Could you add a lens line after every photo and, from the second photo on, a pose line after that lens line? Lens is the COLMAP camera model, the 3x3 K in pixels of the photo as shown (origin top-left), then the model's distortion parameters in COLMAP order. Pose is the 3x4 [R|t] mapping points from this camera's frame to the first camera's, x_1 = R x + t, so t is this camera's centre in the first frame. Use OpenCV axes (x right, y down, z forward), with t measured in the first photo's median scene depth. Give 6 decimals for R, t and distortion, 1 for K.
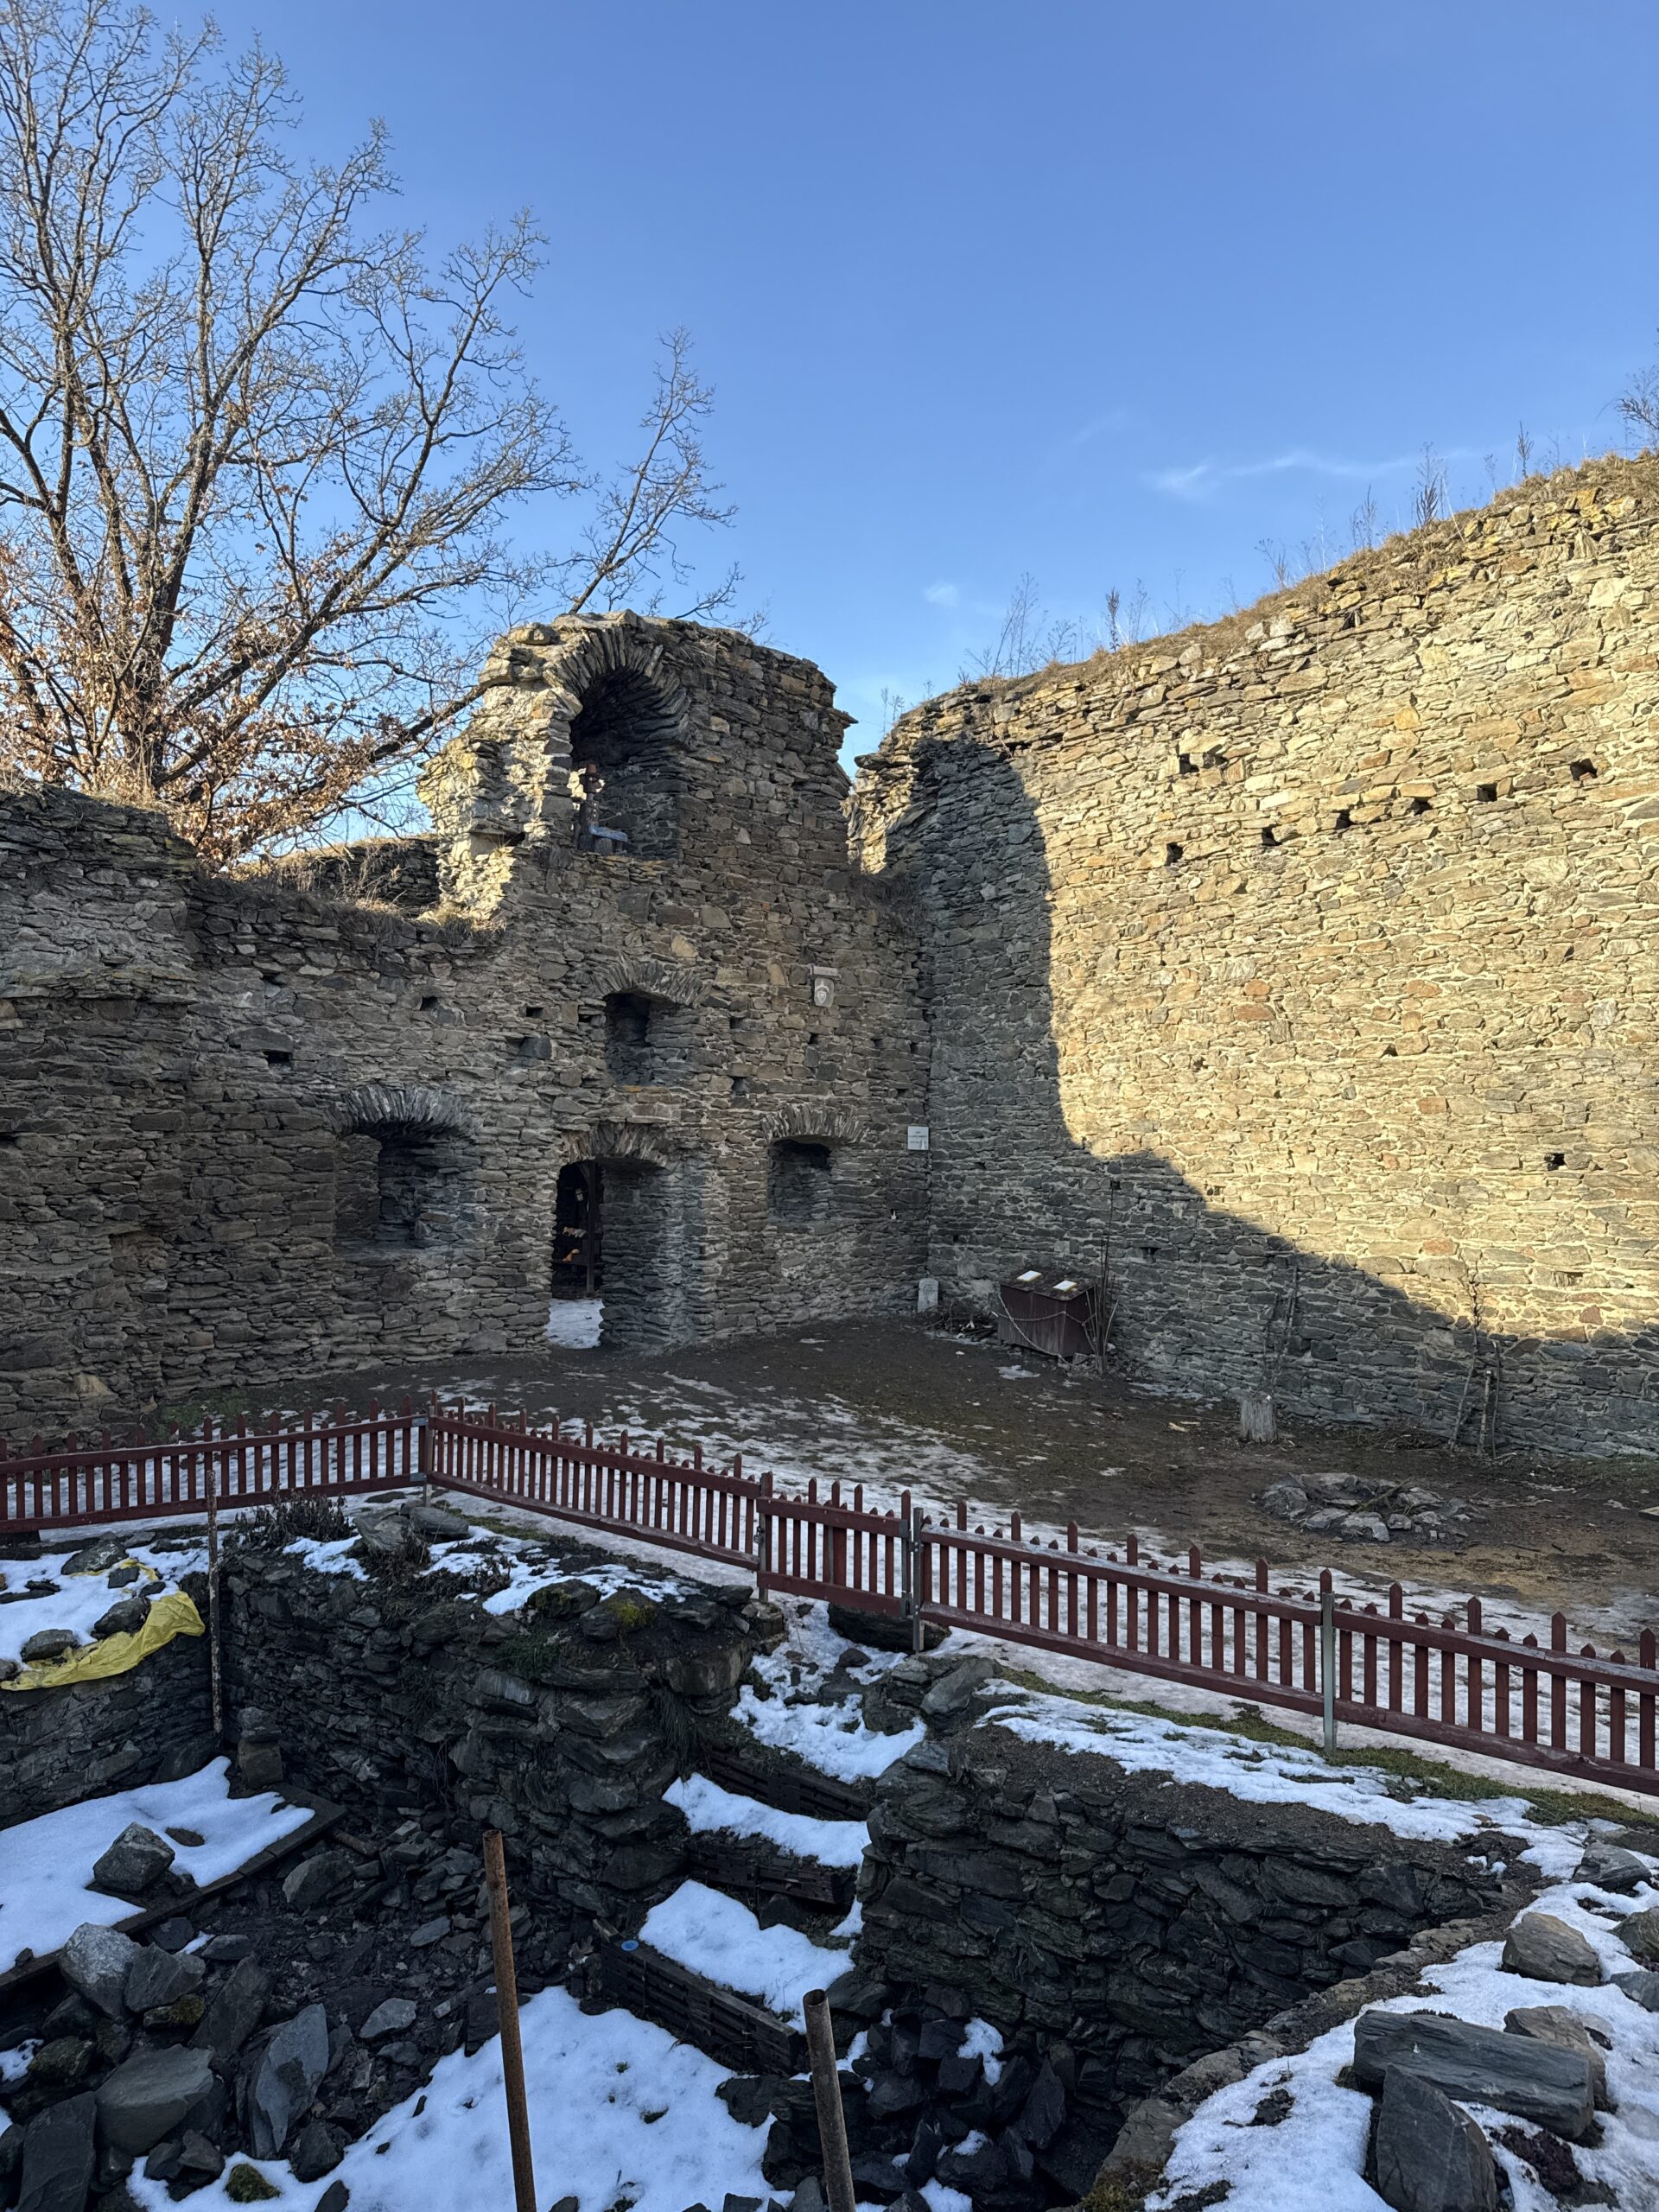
lens RADIAL K [[1545.3, 0, 850.7], [0, 1545.3, 1102.5], [0, 0, 1]] dist [0.119660, -0.126098]
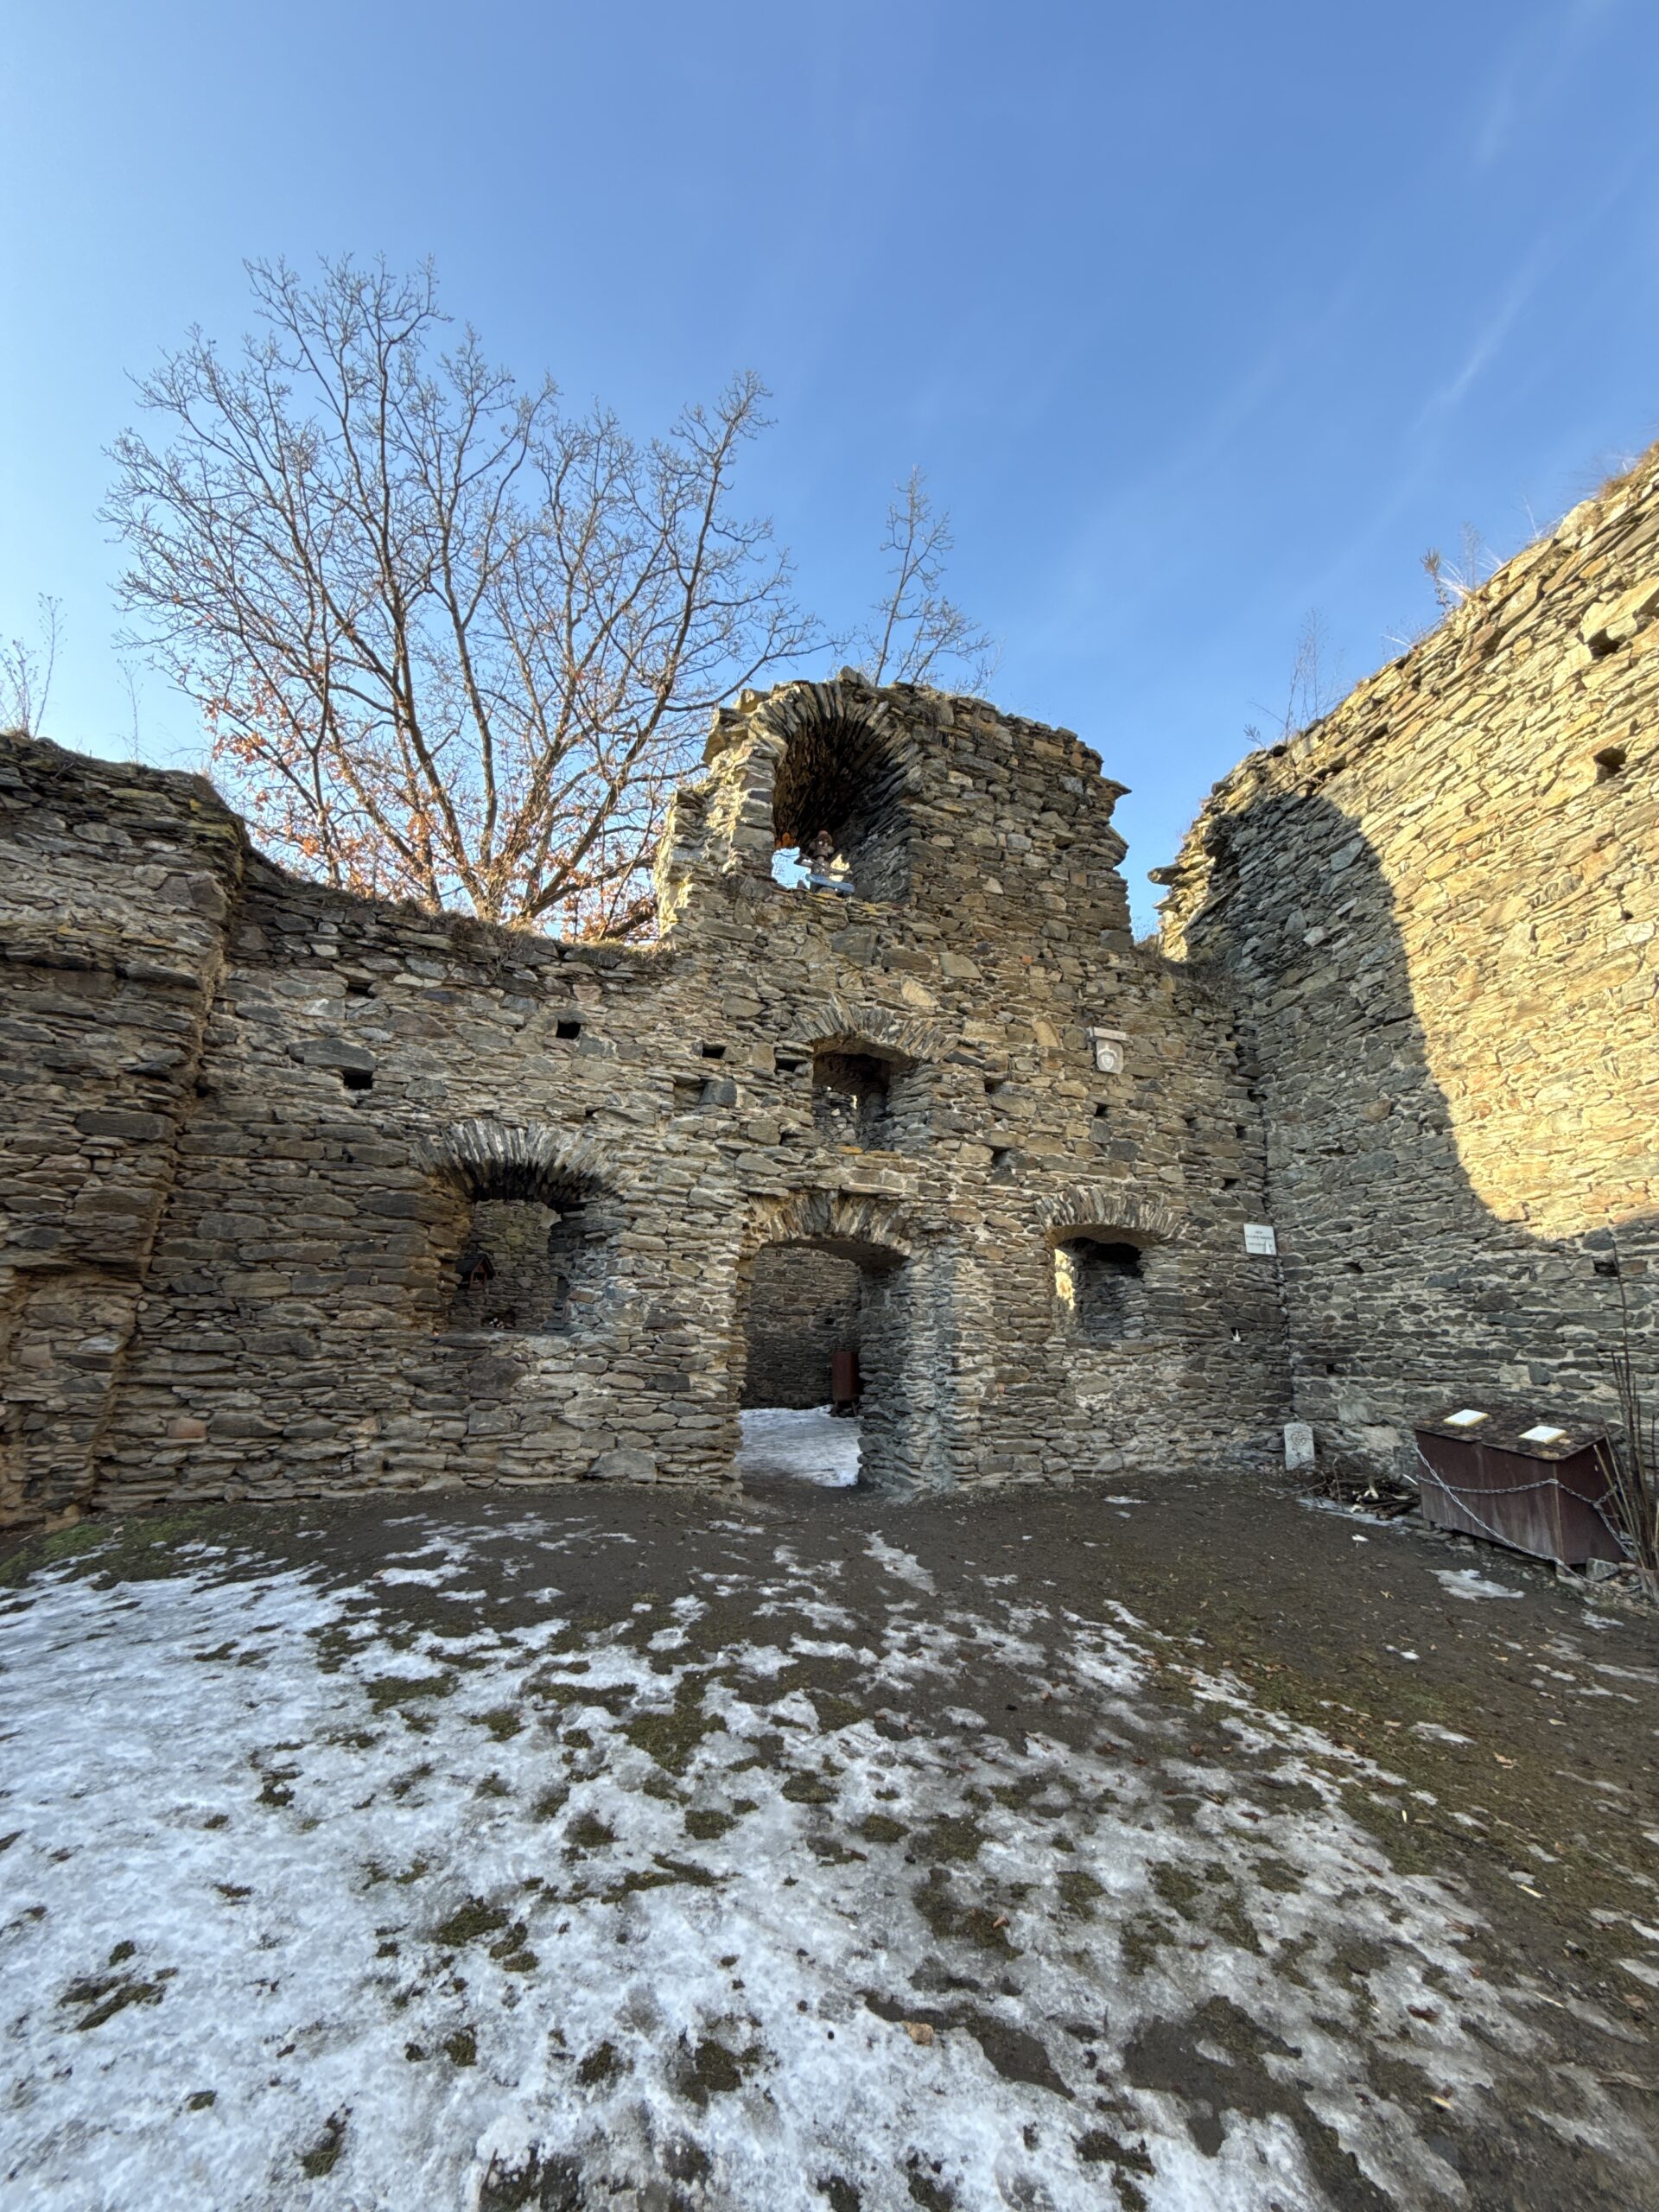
lens RADIAL K [[877.8, 0, 826.3], [0, 877.8, 1099.2], [0, 0, 1]] dist [-0.000646, 0.001413]
pose [[0.904863, -0.107533, -0.411897, 0.042929], [-0.001405, 0.966810, -0.255491, 0.084823], [0.425701, 0.231763, 0.874680, 0.587229]]
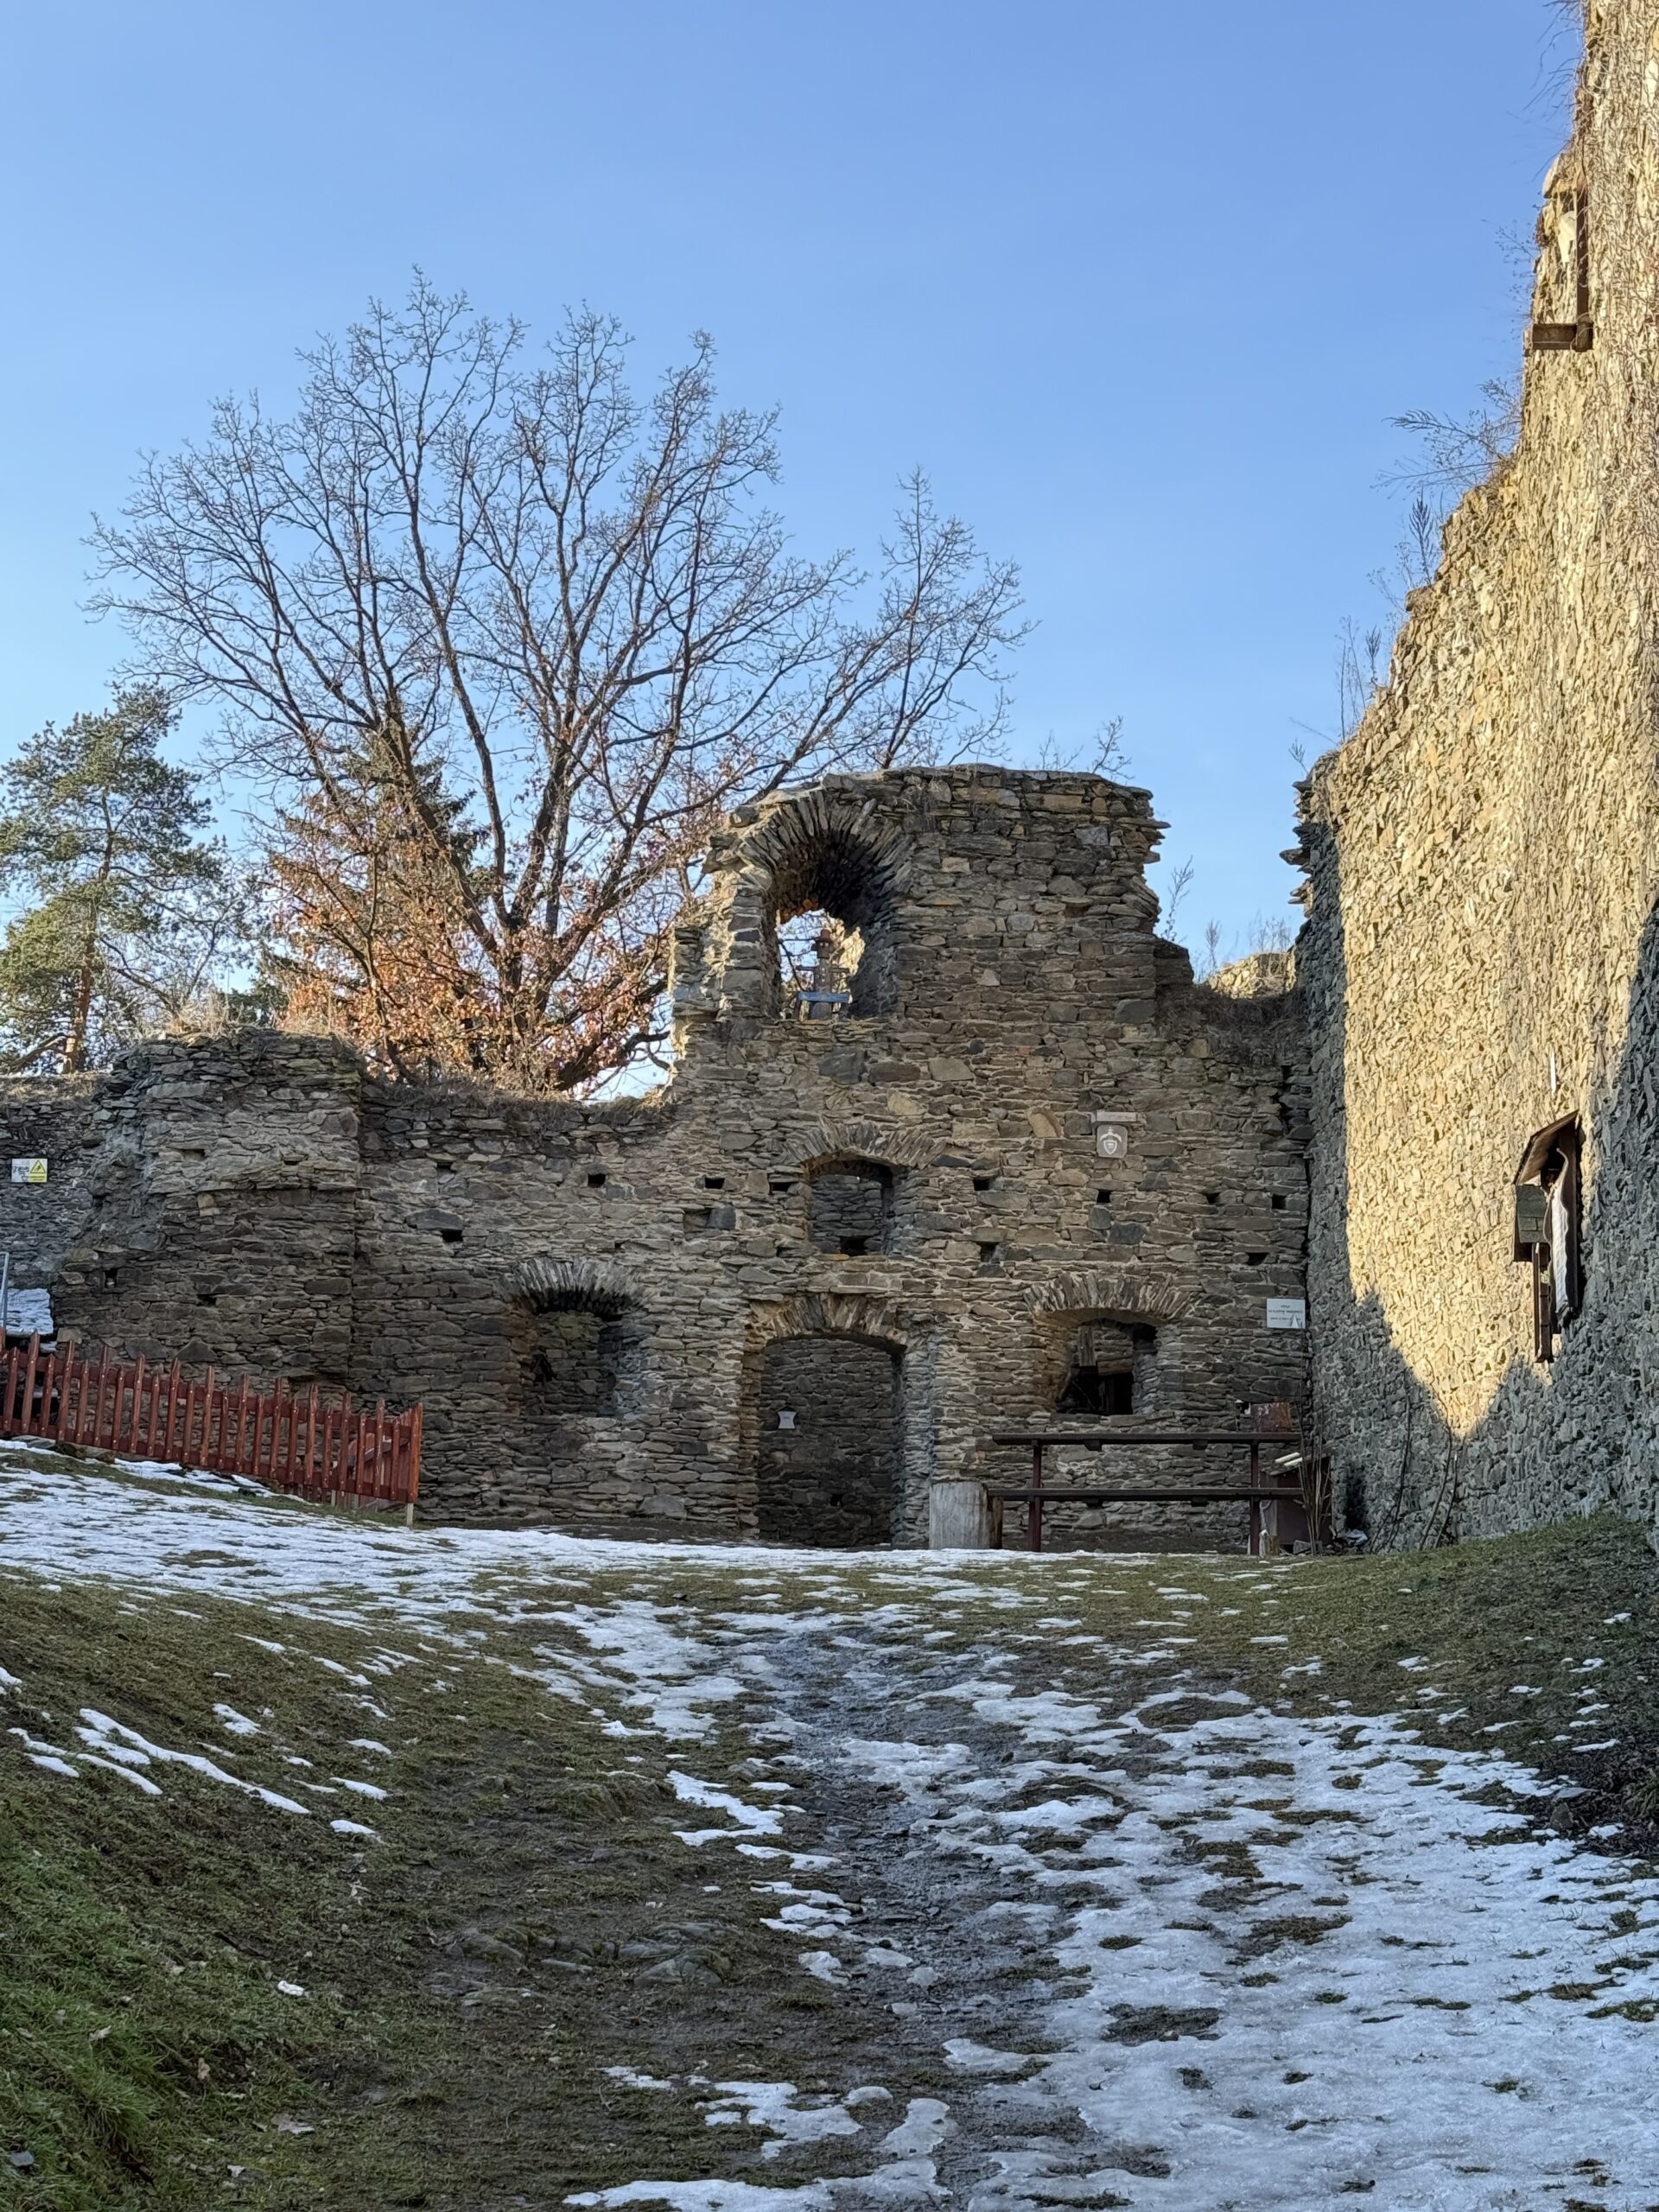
lens RADIAL K [[3069.8, 0, 821.7], [0, 3069.8, 1100.3], [0, 0, 1]] dist [0.143675, 0.000000]
pose [[0.767017, -0.111957, -0.631783, 1.066070], [0.017846, 0.988001, -0.153416, 0.187285], [0.641378, 0.106398, 0.759812, -0.455928]]
